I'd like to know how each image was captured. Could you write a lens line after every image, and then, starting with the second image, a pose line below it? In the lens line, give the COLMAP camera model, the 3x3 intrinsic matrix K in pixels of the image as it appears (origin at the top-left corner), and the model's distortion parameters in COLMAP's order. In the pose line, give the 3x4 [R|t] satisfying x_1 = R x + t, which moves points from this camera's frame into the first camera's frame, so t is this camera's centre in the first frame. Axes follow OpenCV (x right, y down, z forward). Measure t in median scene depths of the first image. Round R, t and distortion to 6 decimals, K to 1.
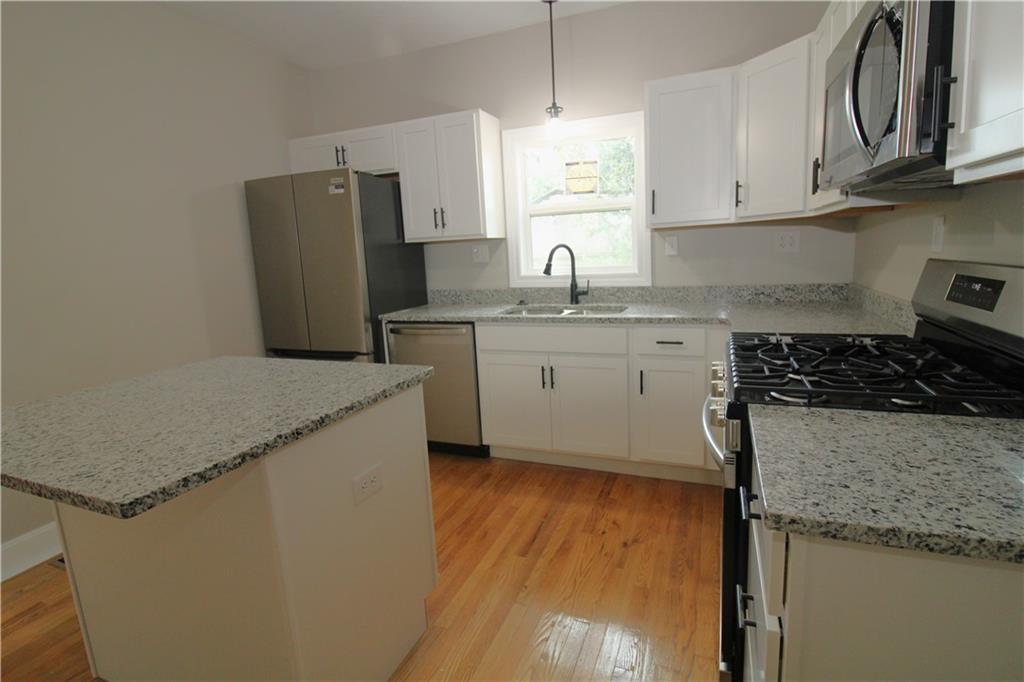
lens RADIAL K [[502.4, 0, 527.7], [0, 502.4, 339.4], [0, 0, 1]] dist [-0.008710, -0.002479]
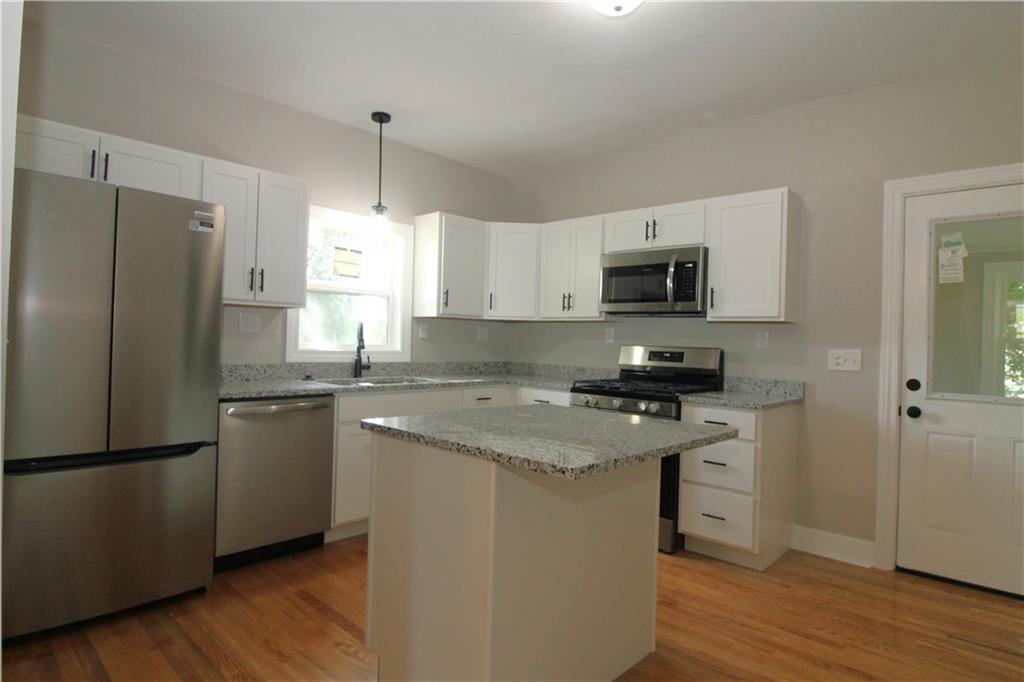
lens RADIAL K [[559.5, 0, 532.5], [0, 559.5, 338.0], [0, 0, 1]] dist [-0.000048, -0.001188]
pose [[0.362816, 0.061127, 0.929854, -0.934922], [0.119861, 0.986496, -0.111619, 0.024440], [-0.924120, 0.151950, 0.350590, 0.244137]]
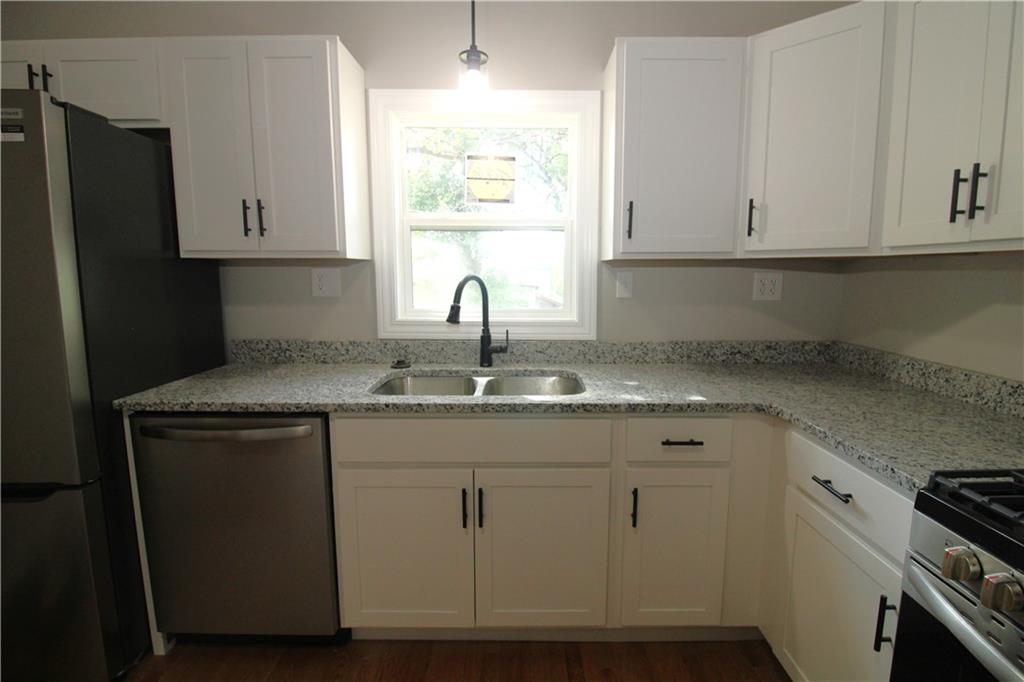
lens RADIAL K [[477.1, 0, 526.8], [0, 477.1, 335.2], [0, 0, 1]] dist [-0.007607, -0.006736]
pose [[0.927731, 0.001624, 0.373246, -0.095695], [0.019248, 0.998452, -0.052186, -0.081686], [-0.372753, 0.055599, 0.926263, 0.424833]]
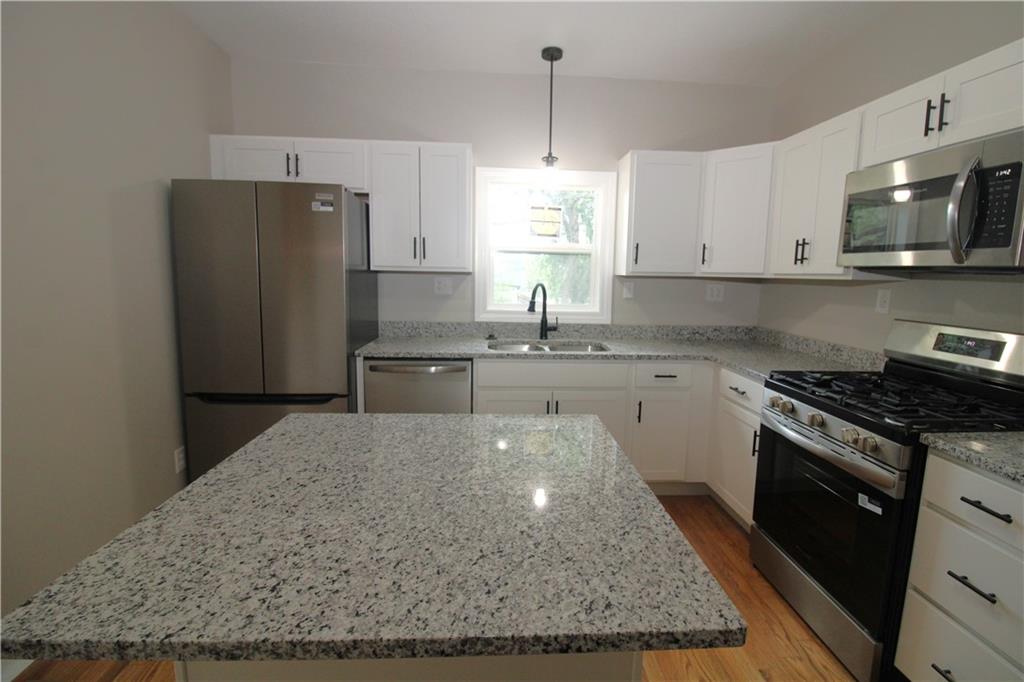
lens RADIAL K [[477.1, 0, 525.7], [0, 477.1, 334.9], [0, 0, 1]] dist [-0.007607, -0.006736]
pose [[0.904093, 0.010708, 0.427203, -0.394005], [0.011822, 0.998677, -0.050051, -0.030901], [-0.427173, 0.050302, 0.902770, 0.114833]]
